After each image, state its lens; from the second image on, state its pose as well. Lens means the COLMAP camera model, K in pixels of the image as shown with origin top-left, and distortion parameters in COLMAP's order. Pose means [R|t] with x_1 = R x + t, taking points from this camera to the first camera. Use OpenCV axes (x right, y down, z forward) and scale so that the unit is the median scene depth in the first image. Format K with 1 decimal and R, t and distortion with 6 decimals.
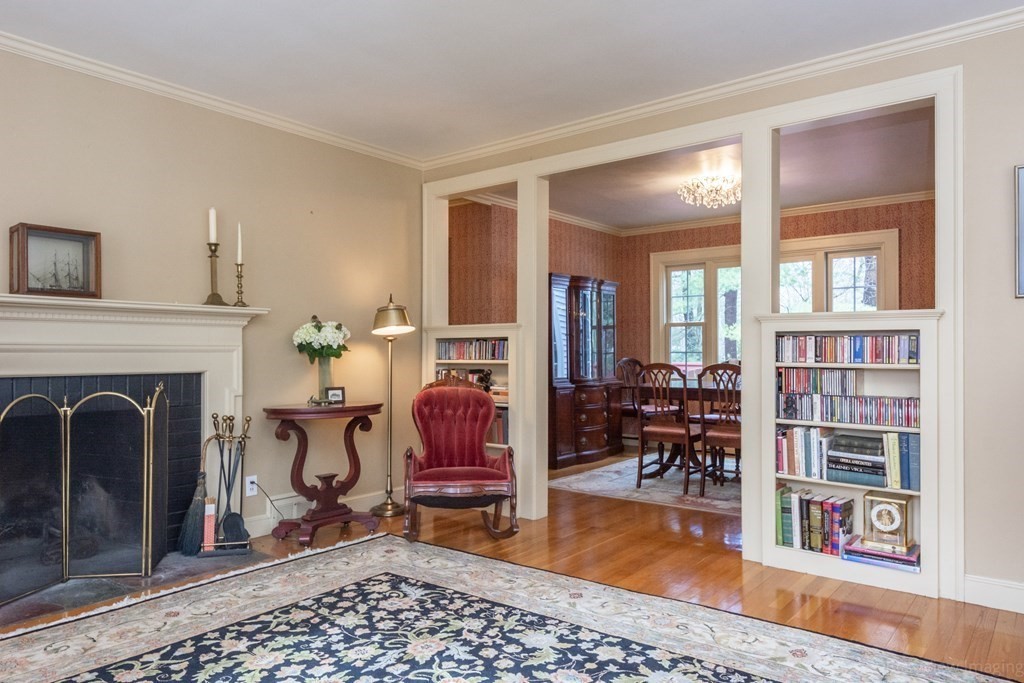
lens RADIAL K [[683.6, 0, 512.0], [0, 683.6, 341.5], [0, 0, 1]] dist [0.012810, -0.000376]
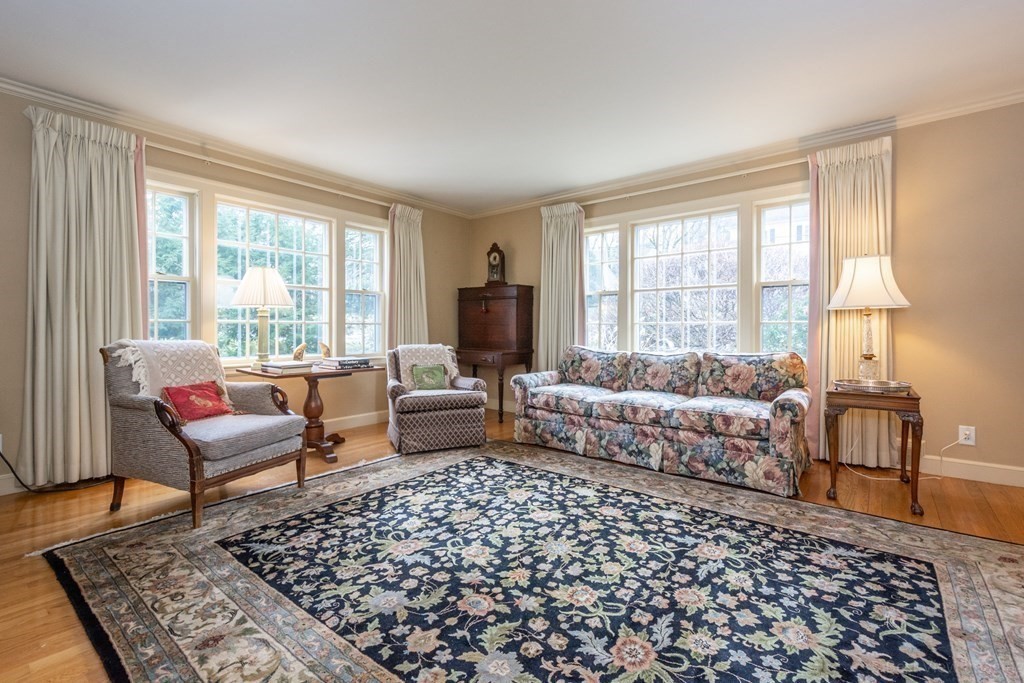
lens RADIAL K [[455.3, 0, 516.5], [0, 455.3, 331.0], [0, 0, 1]] dist [0.021464, -0.007254]
pose [[-0.999964, -0.000077, -0.008487, 0.020438], [0.000016, 0.999939, -0.011057, 0.046016], [0.008488, -0.011056, -0.999903, 1.324803]]
